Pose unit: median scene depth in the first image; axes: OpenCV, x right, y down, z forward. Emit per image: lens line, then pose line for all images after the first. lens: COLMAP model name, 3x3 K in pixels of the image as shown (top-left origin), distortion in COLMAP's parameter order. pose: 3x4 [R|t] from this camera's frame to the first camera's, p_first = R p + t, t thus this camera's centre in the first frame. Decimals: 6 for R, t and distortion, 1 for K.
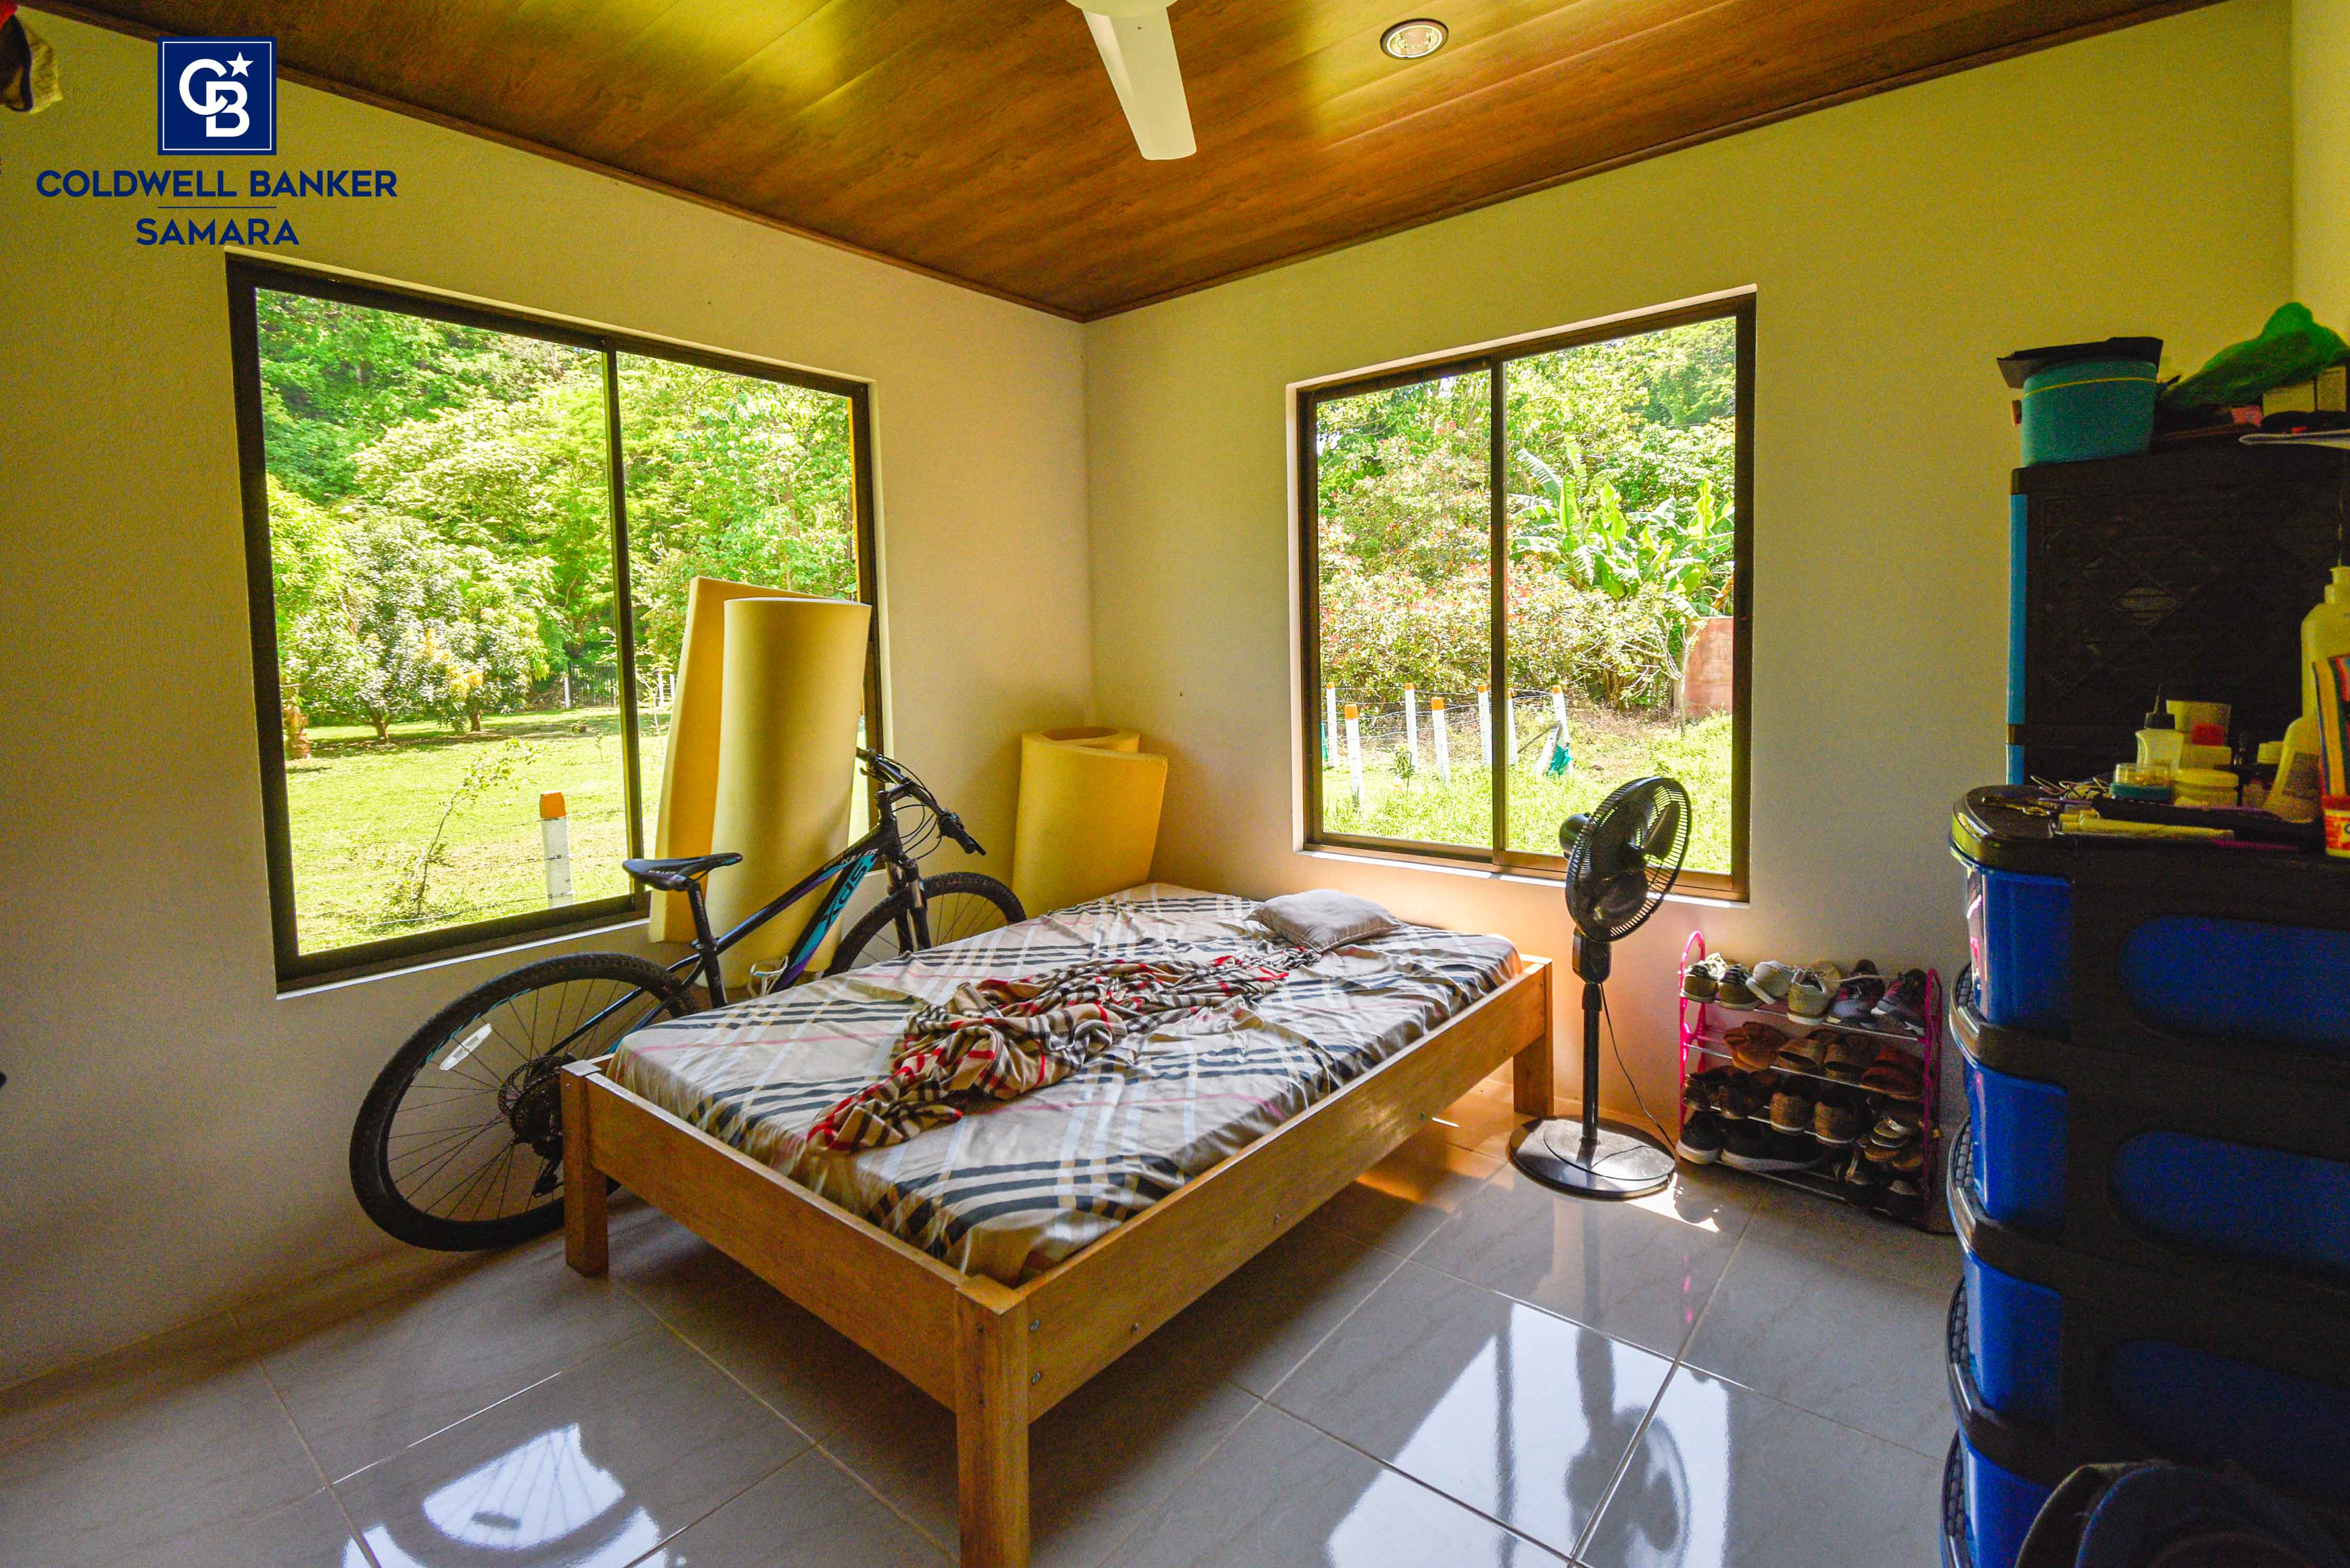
lens RADIAL K [[1077.5, 0, 1188.5], [0, 1077.5, 693.5], [0, 0, 1]] dist [0.017253, -0.016585]
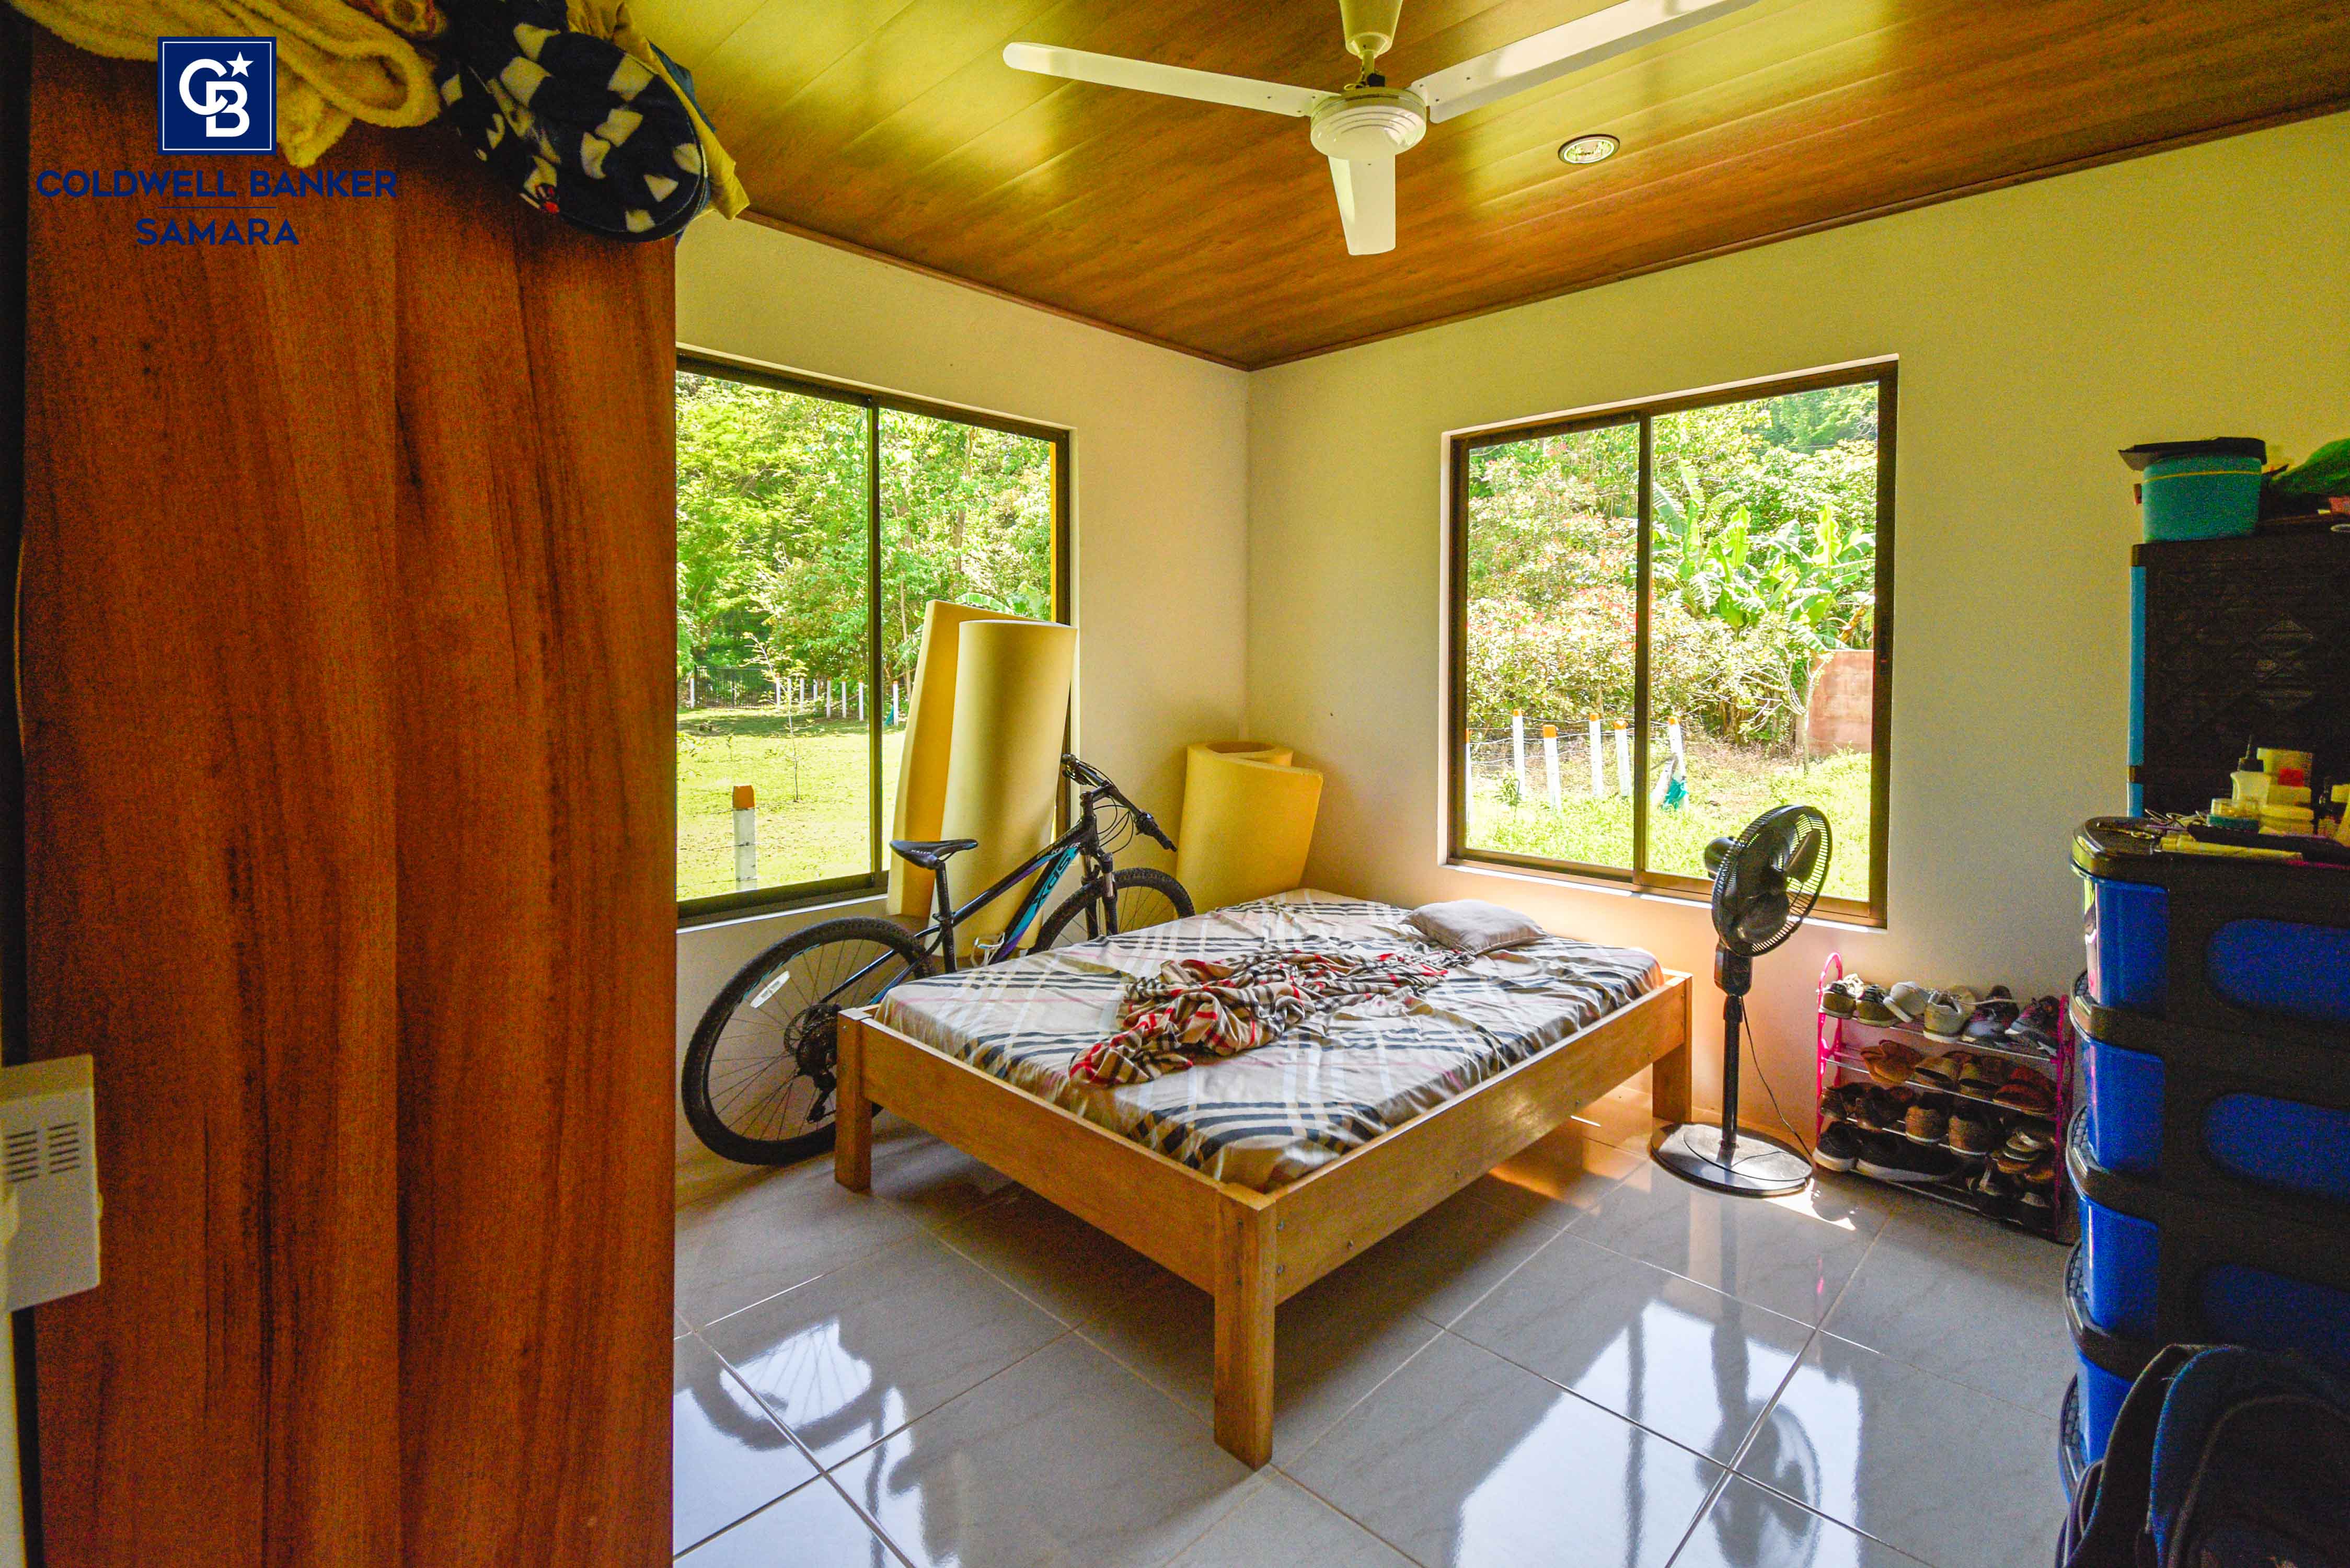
lens RADIAL K [[1077.5, 0, 1201.8], [0, 1077.5, 671.8], [0, 0, 1]] dist [0.017253, -0.016585]
pose [[0.996237, 0.028836, -0.081732, -0.081197], [-0.031808, 0.998871, -0.035296, 0.000740], [0.080622, 0.037763, 0.996029, -0.138919]]
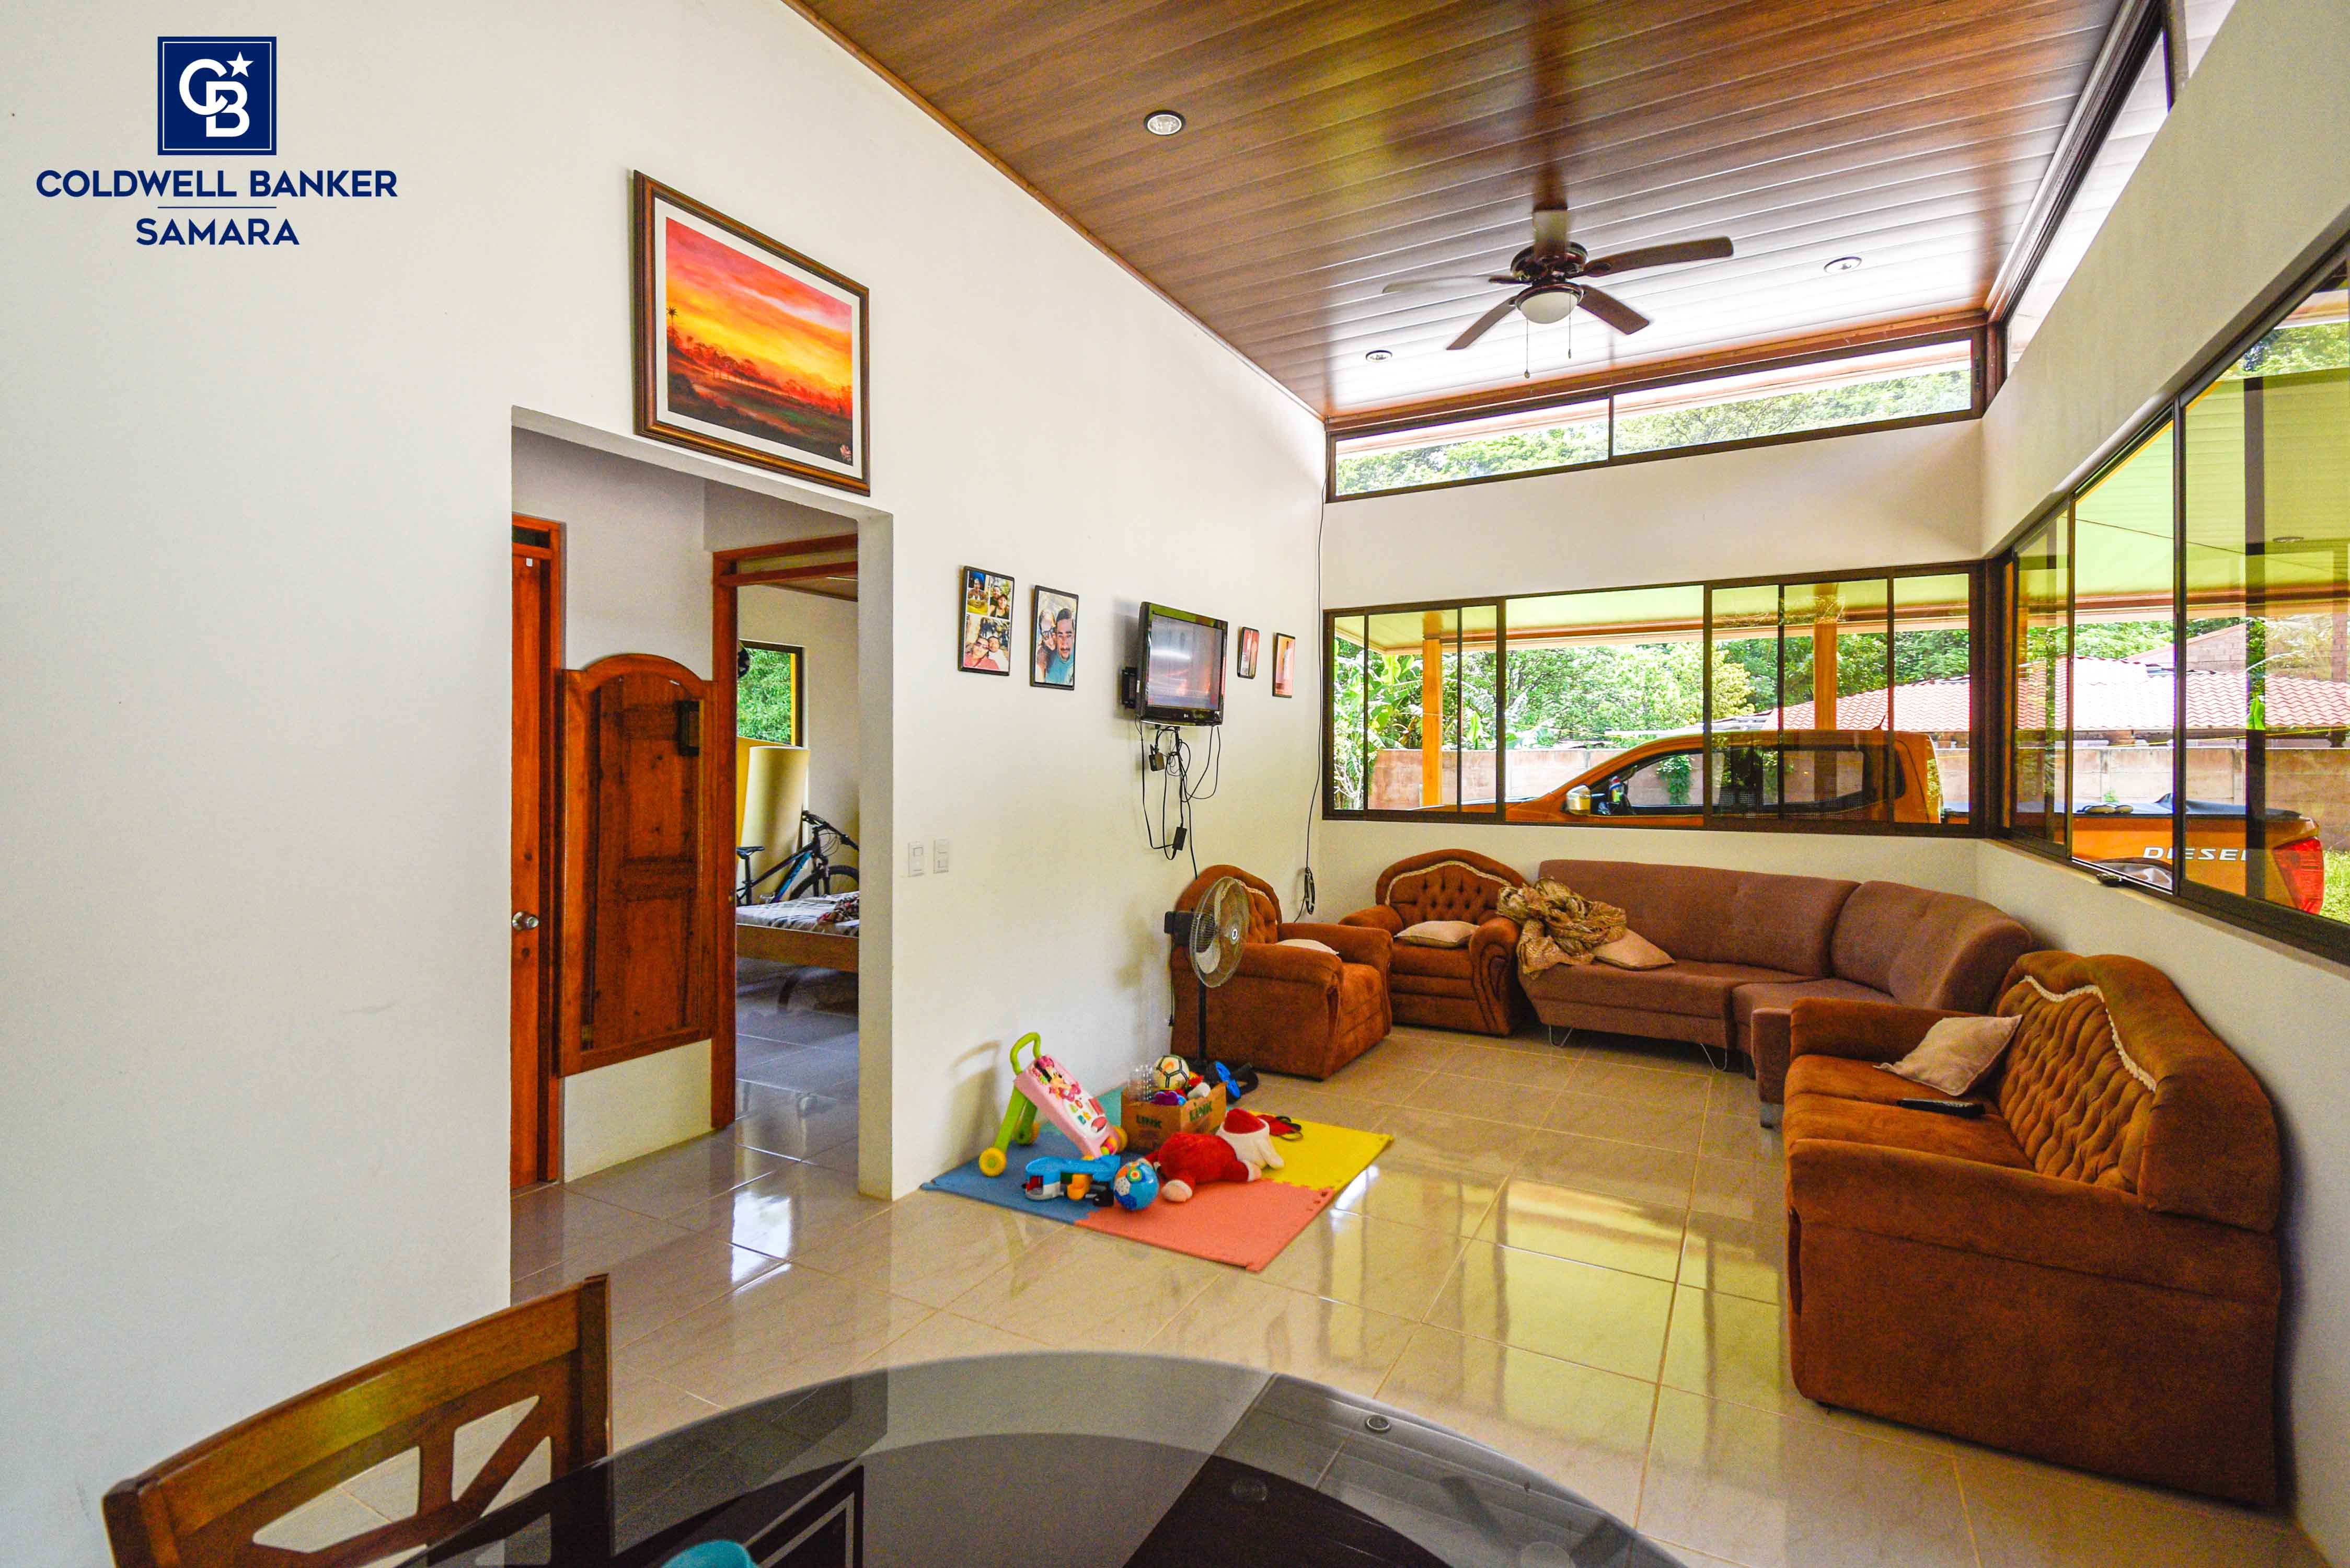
lens RADIAL K [[1077.5, 0, 1197.6], [0, 1077.5, 769.9], [0, 0, 1]] dist [0.017253, -0.016585]
pose [[0.980977, 0.019836, 0.193110, 0.093392], [-0.012049, 0.999070, -0.041411, 0.060290], [-0.193752, 0.038296, 0.980303, -1.678435]]
